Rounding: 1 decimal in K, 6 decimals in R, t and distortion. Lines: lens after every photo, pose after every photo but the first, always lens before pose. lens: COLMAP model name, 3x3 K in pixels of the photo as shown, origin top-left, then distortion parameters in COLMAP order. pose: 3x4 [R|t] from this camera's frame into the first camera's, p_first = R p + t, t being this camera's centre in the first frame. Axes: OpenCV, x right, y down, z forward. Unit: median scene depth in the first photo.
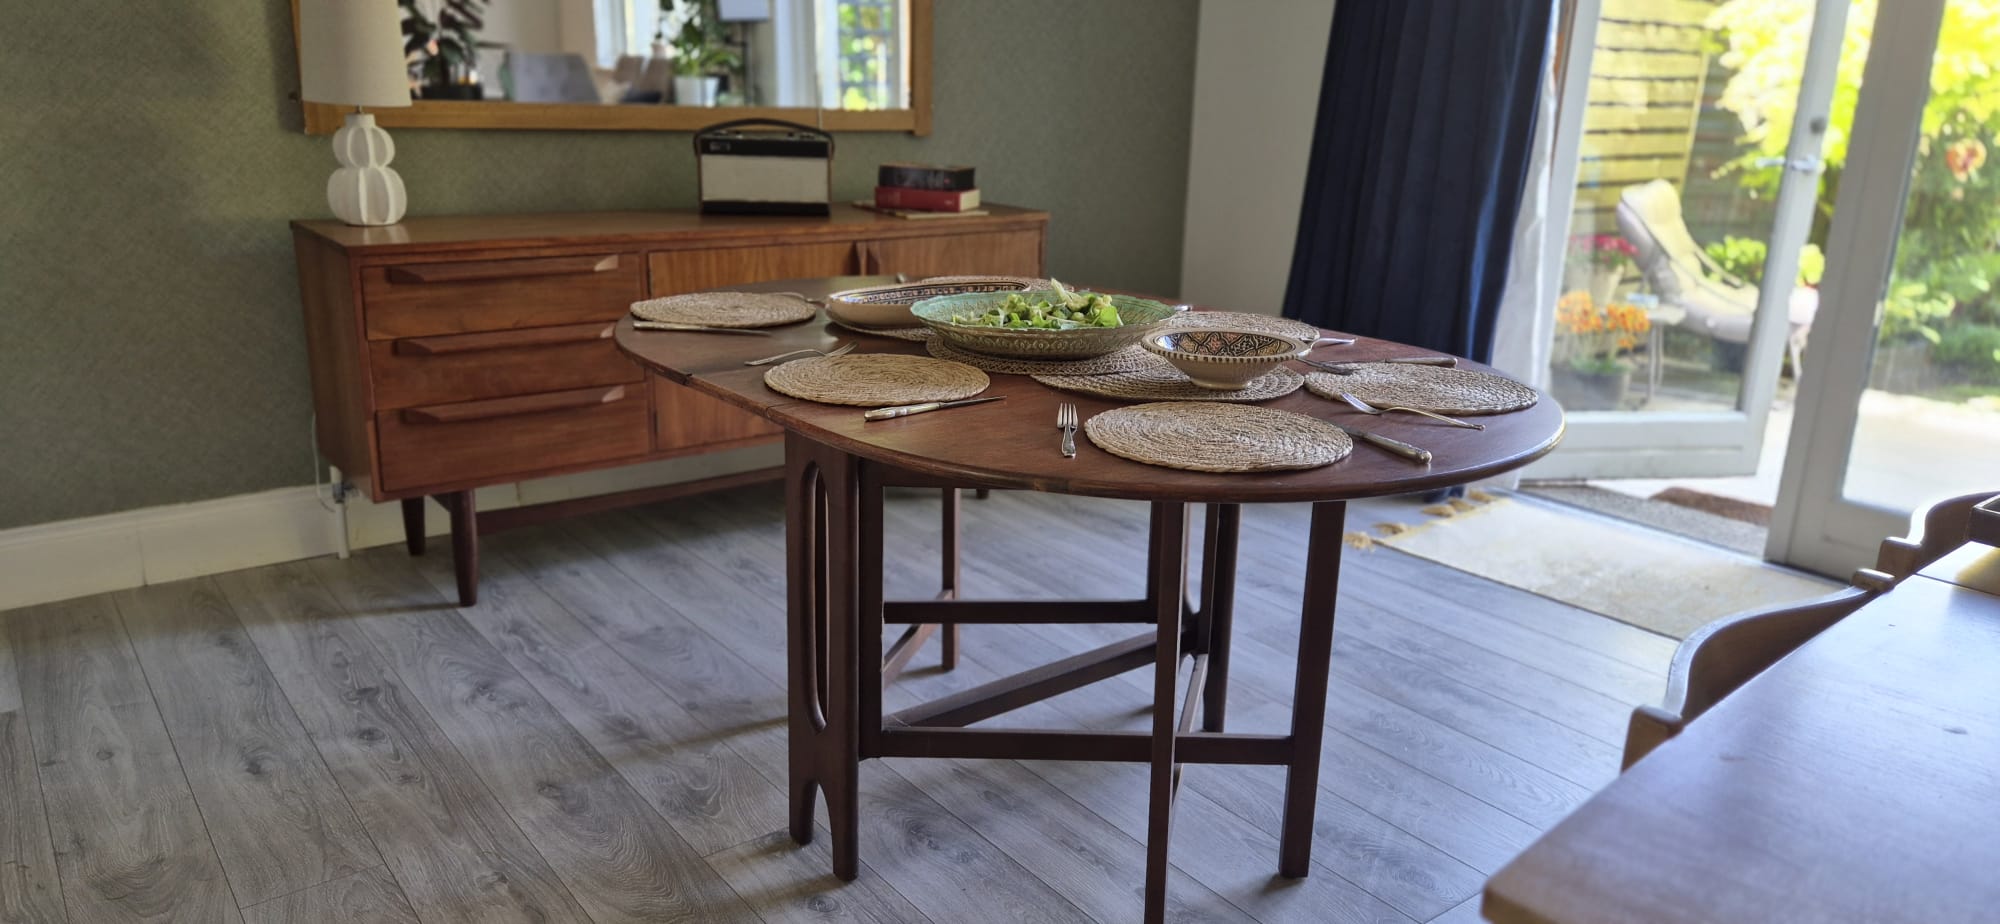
lens RADIAL K [[1350.6, 0, 1002.0], [0, 1350.6, 467.9], [0, 0, 1]] dist [0.052908, -0.002570]
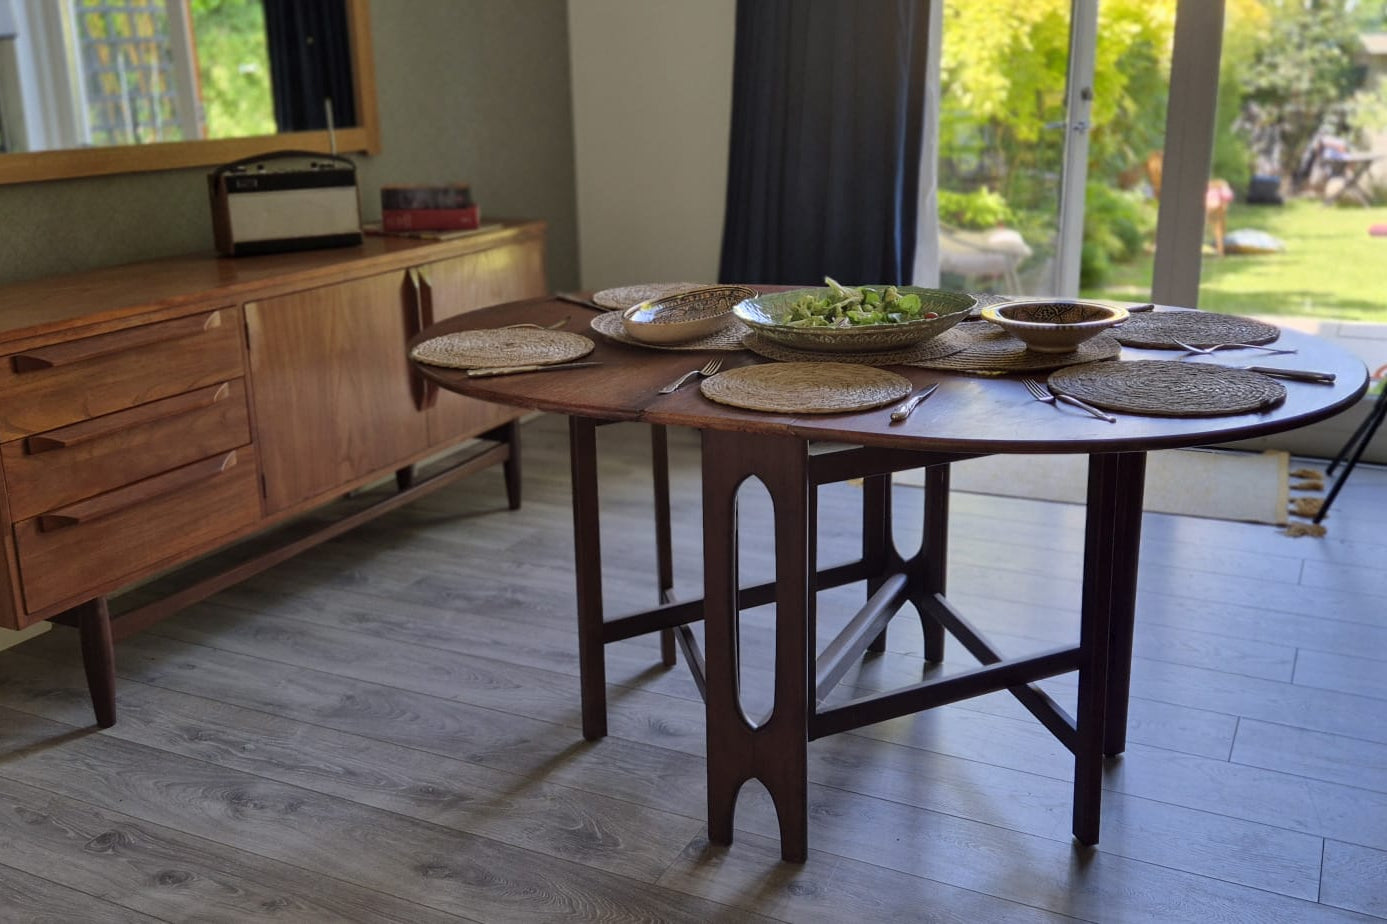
lens RADIAL K [[1341.3, 0, 666.6], [0, 1341.3, 461.2], [0, 0, 1]] dist [0.084491, -0.104921]
pose [[0.903295, -0.167708, 0.394883, -0.409476], [0.166031, 0.985361, 0.038689, -0.044255], [-0.395591, 0.030615, 0.917917, 0.048538]]
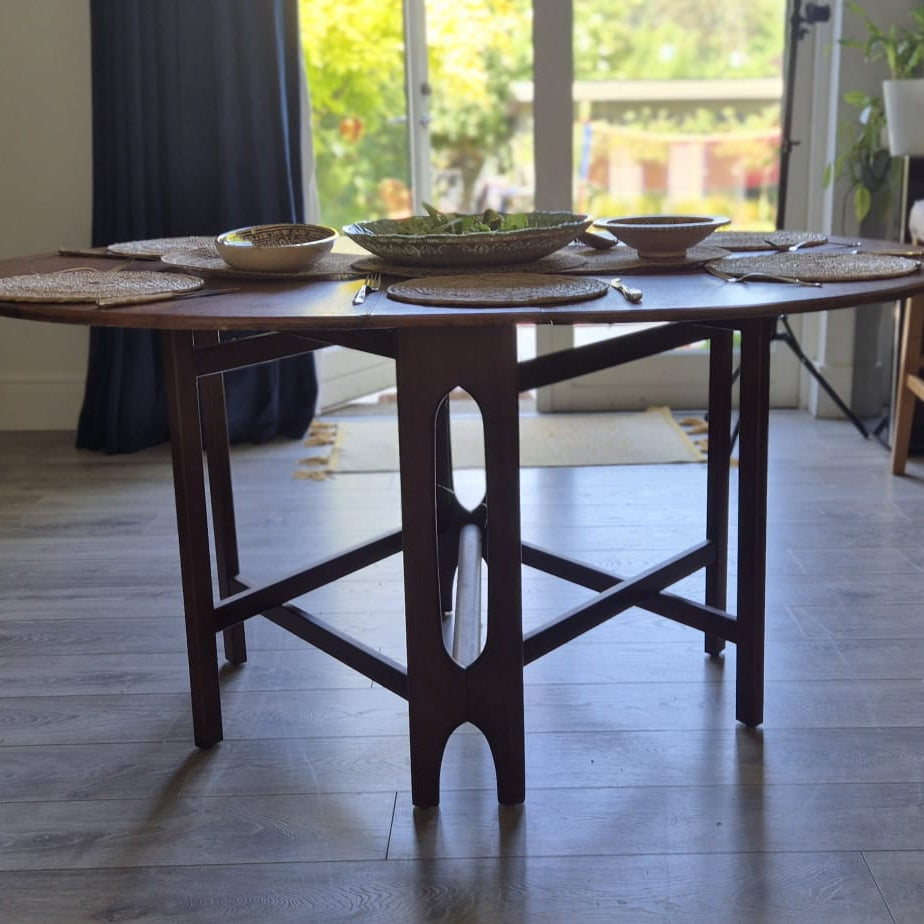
lens RADIAL K [[1393.1, 0, 529.5], [0, 1393.1, 462.6], [0, 0, 1]] dist [0.024225, 0.024953]
pose [[0.592321, -0.232862, 0.771318, -0.601389], [0.252941, 0.962668, 0.096389, -0.023059], [-0.764968, 0.138005, 0.629109, 0.228323]]
